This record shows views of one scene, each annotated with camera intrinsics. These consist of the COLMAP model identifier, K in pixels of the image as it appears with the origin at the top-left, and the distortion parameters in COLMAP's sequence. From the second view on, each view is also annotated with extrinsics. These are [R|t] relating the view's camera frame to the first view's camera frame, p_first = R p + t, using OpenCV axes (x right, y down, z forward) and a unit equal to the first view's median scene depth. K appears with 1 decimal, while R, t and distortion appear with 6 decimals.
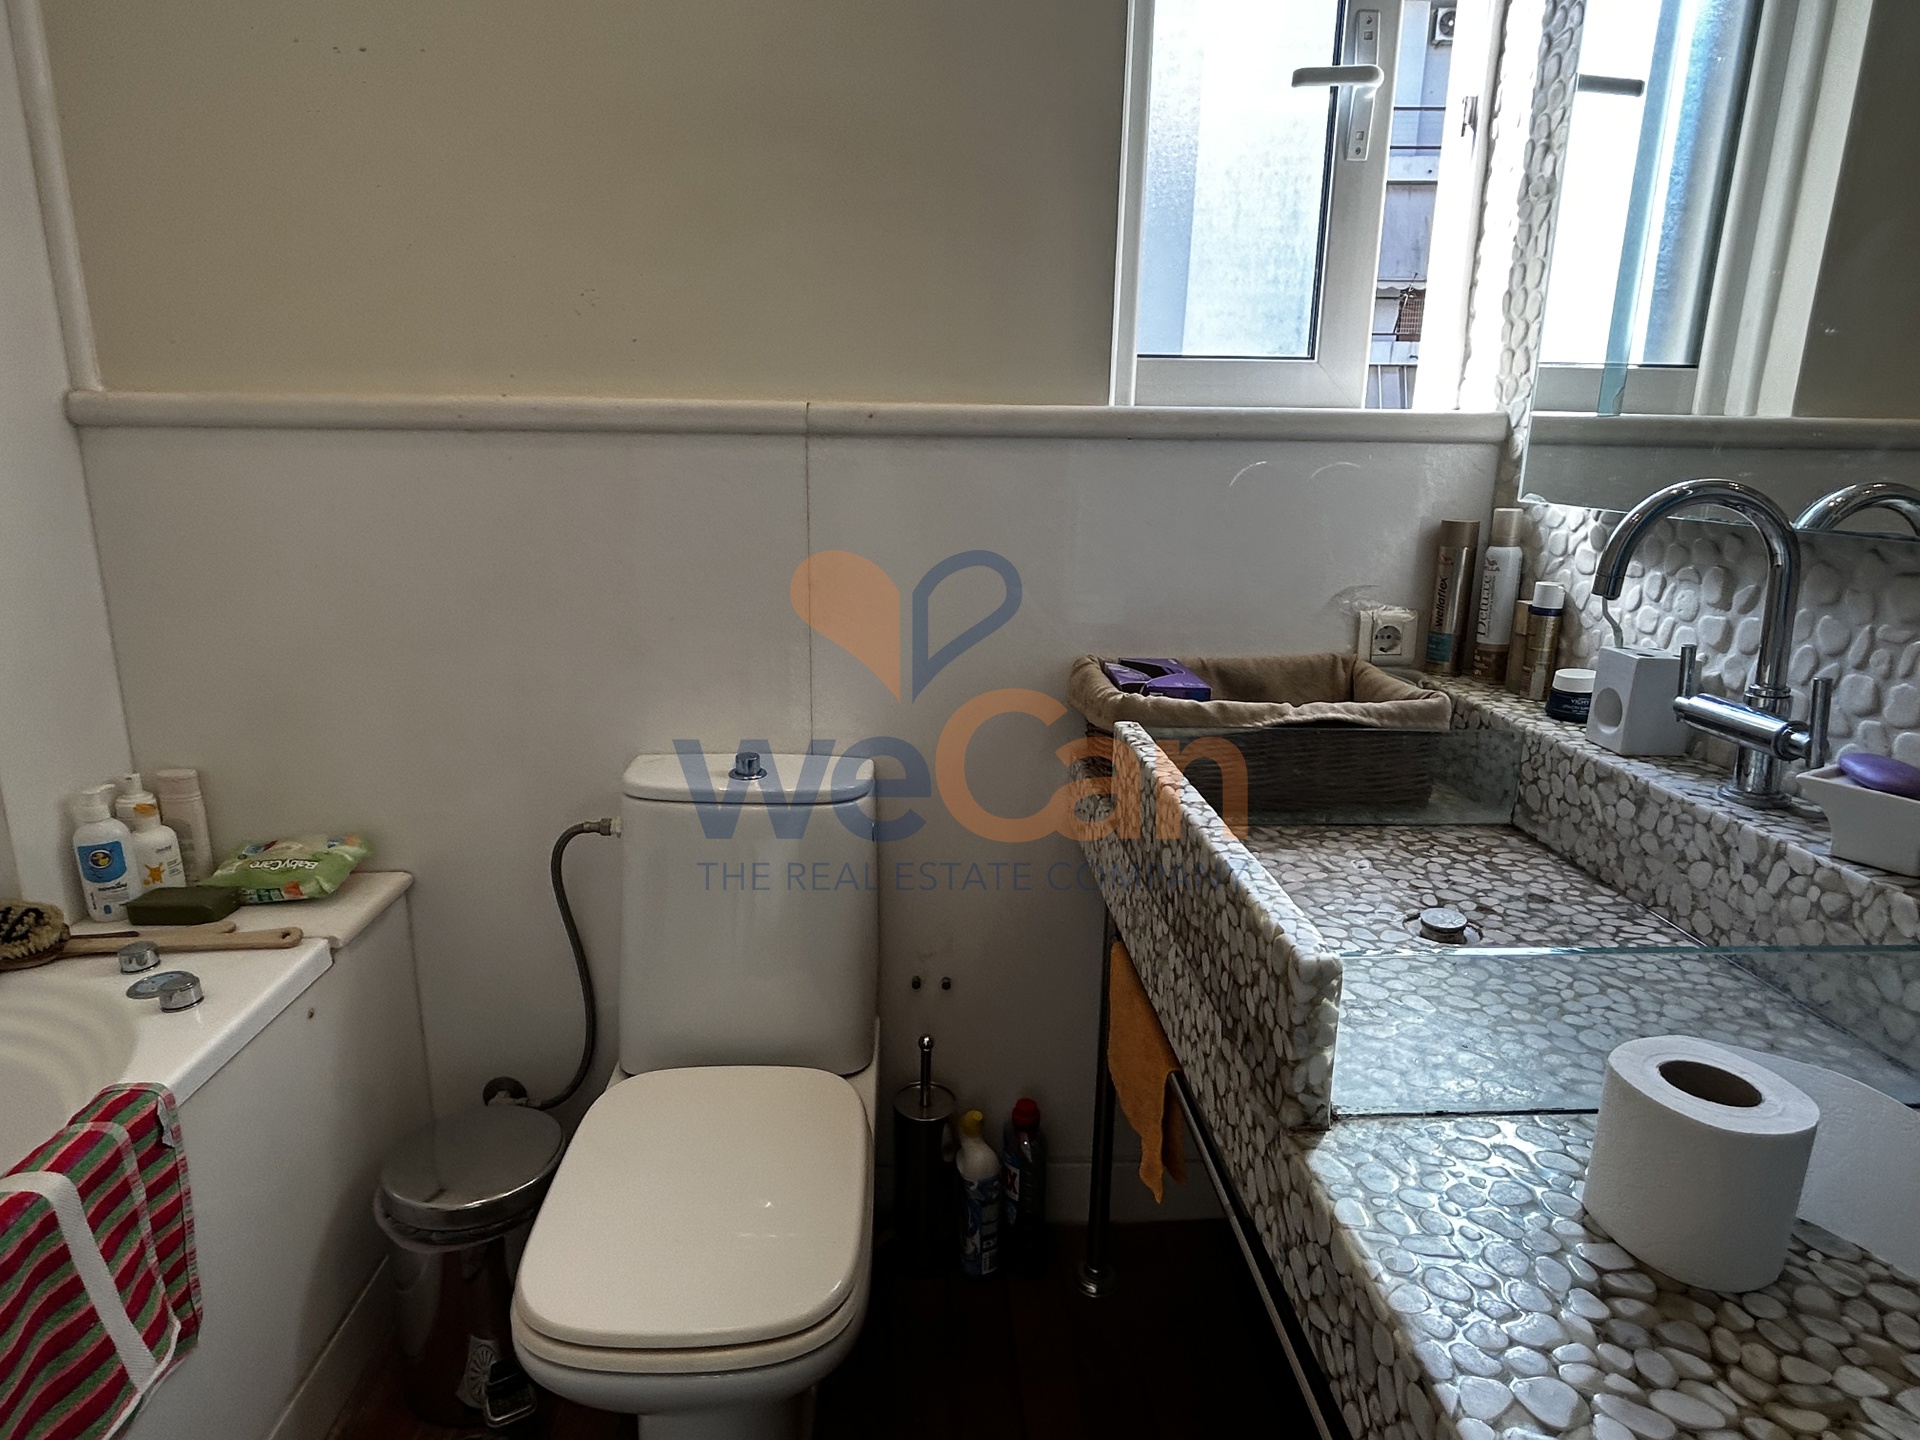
lens RADIAL K [[1072.9, 0, 953.4], [0, 1072.9, 722.3], [0, 0, 1]] dist [0.001623, -0.002812]
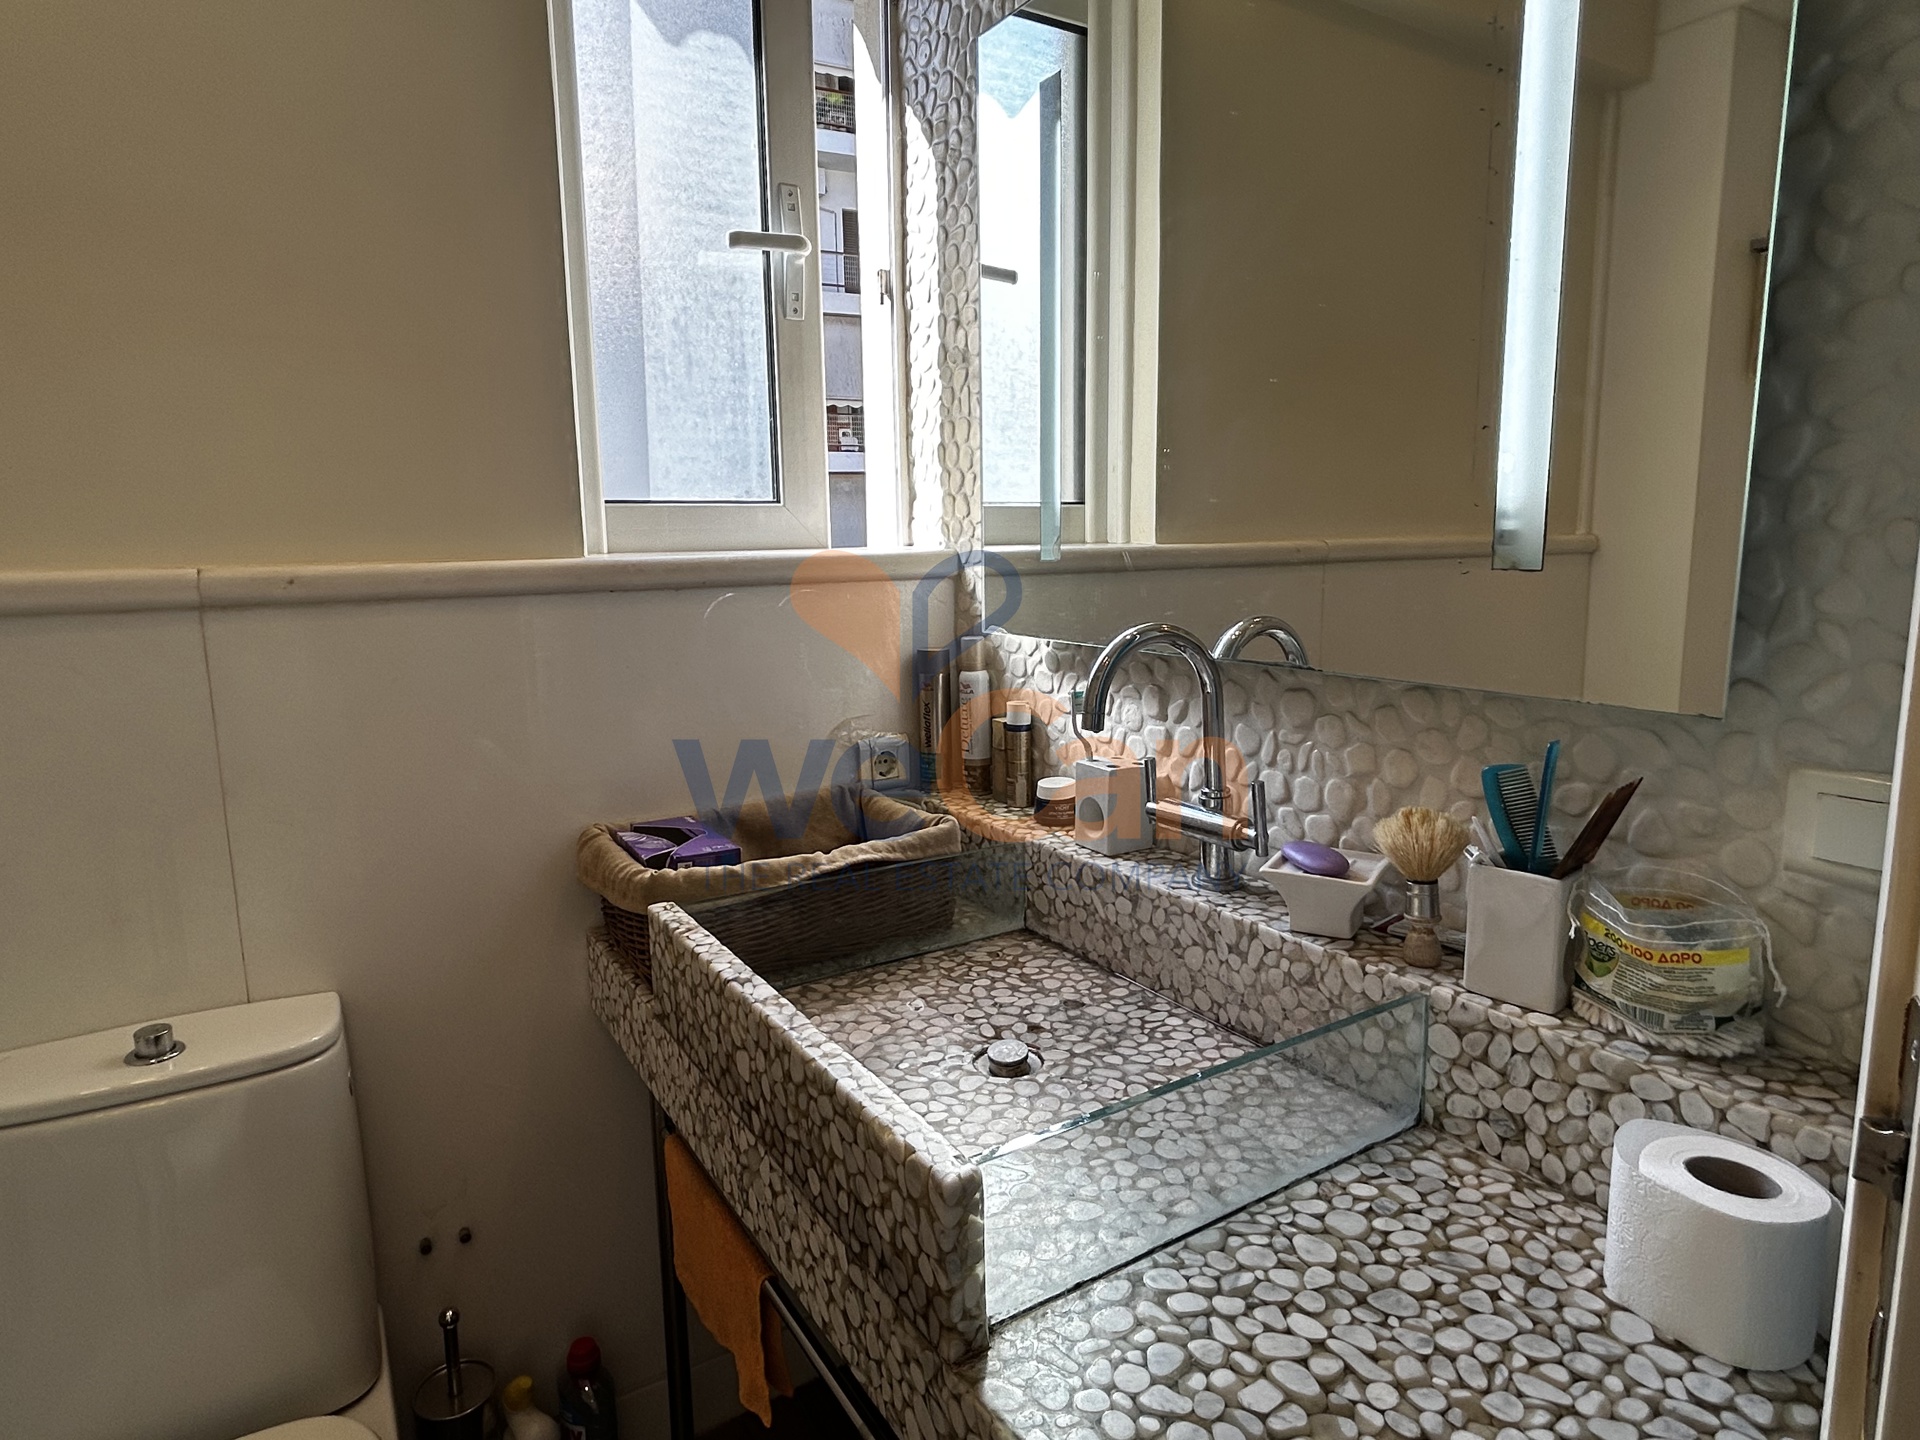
lens RADIAL K [[1072.9, 0, 937.1], [0, 1072.9, 720.3], [0, 0, 1]] dist [0.001623, -0.002812]
pose [[0.878292, -0.106391, 0.466137, -0.040551], [0.149105, 0.987256, -0.055611, -0.067174], [-0.454280, 0.118346, 0.882963, 0.064643]]
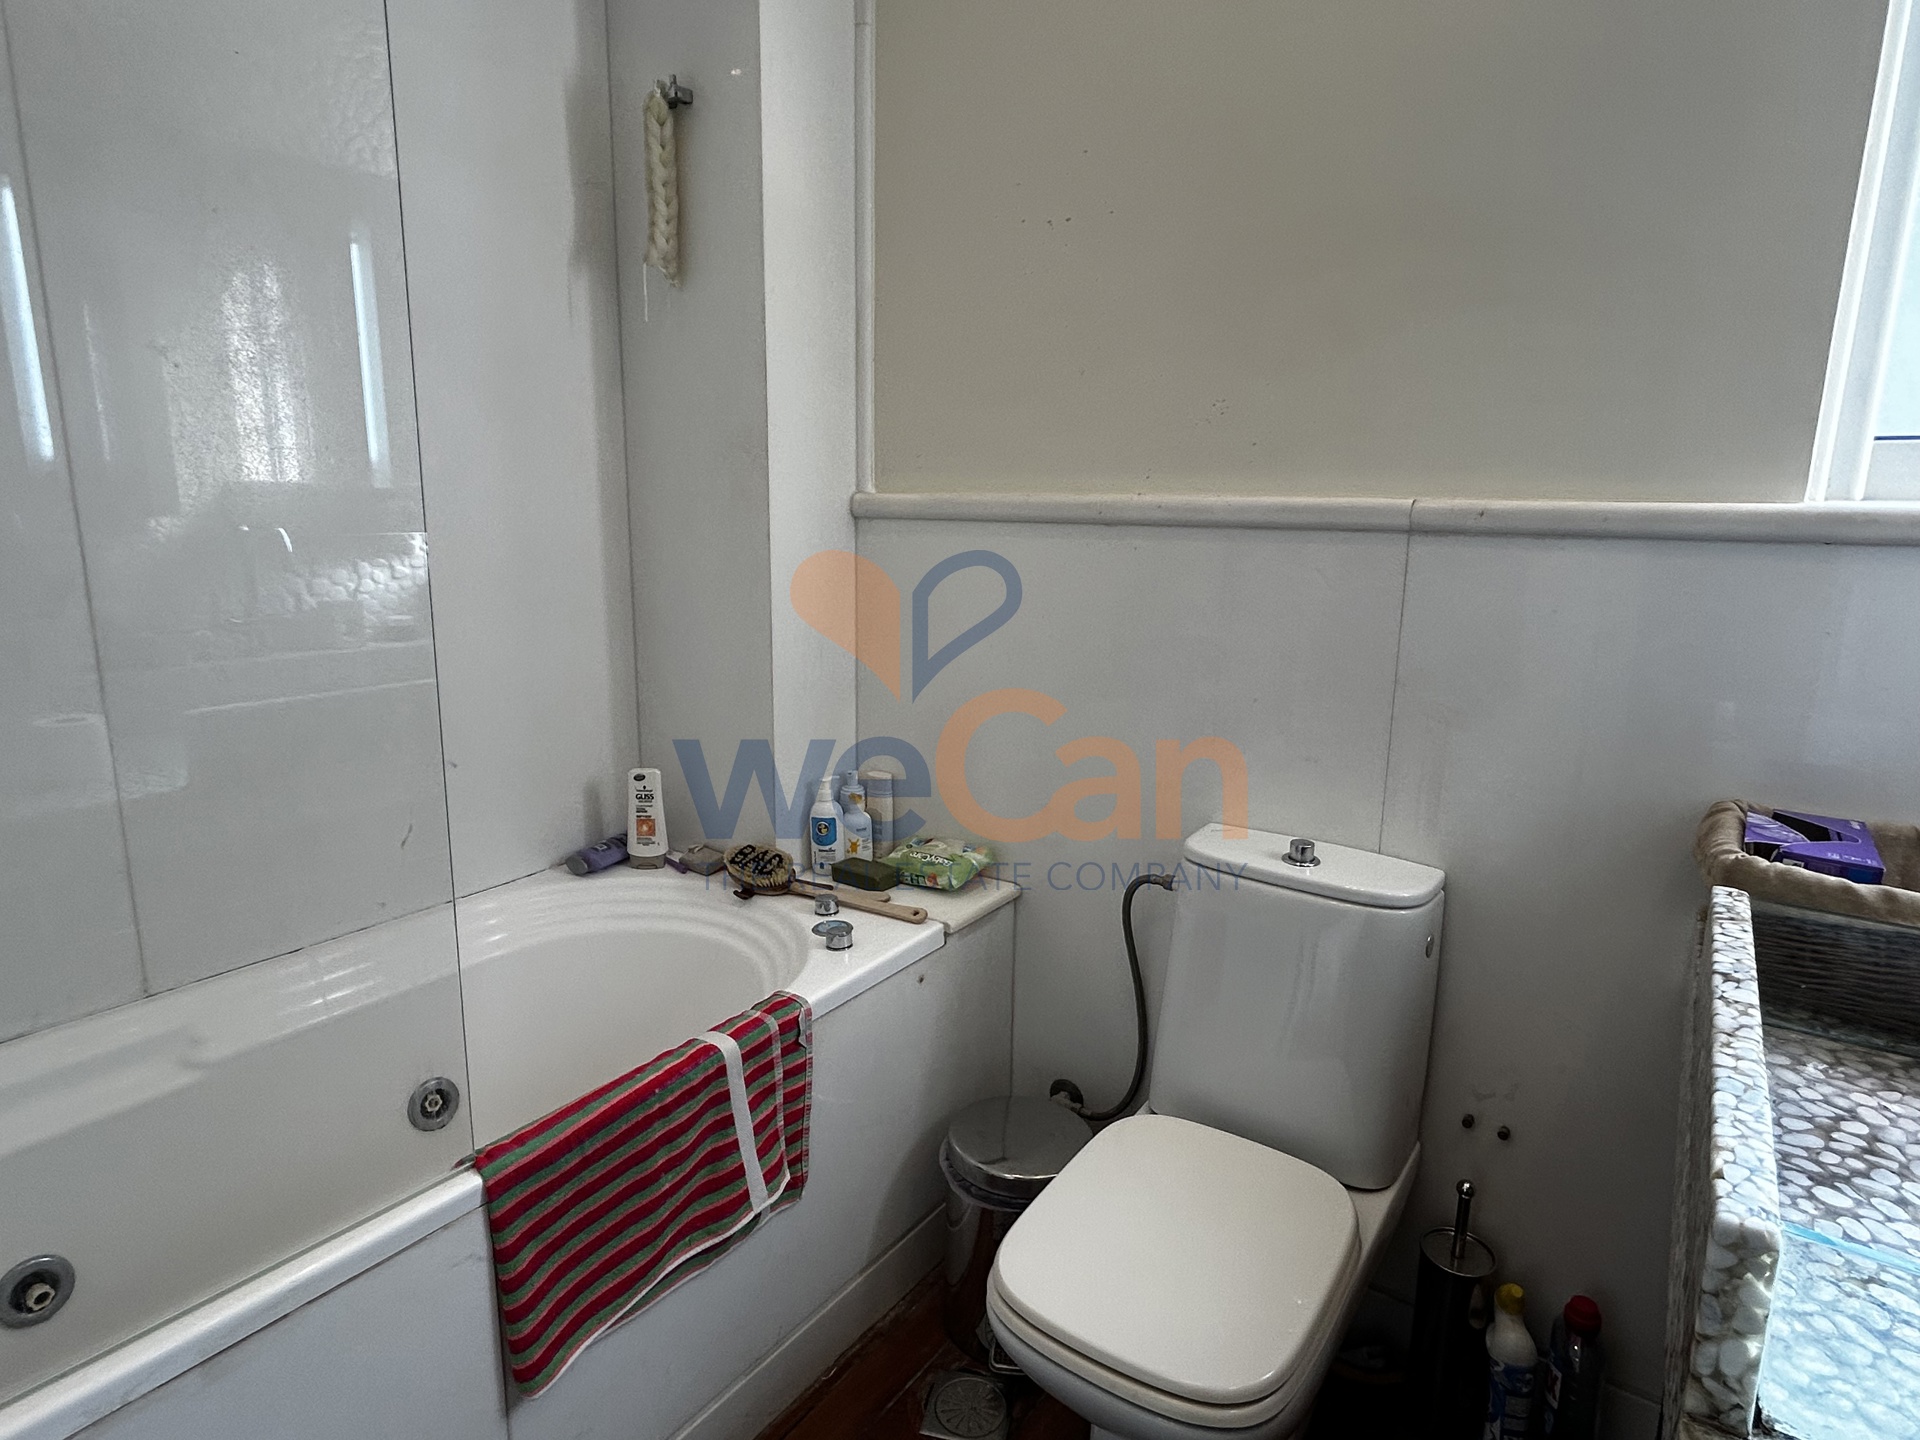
lens RADIAL K [[1072.9, 0, 978.9], [0, 1072.9, 735.9], [0, 0, 1]] dist [0.001623, -0.002812]
pose [[0.804395, 0.129812, -0.579740, 0.155955], [-0.153366, 0.988133, 0.008460, -0.033919], [0.573958, 0.082107, 0.814758, -0.018040]]
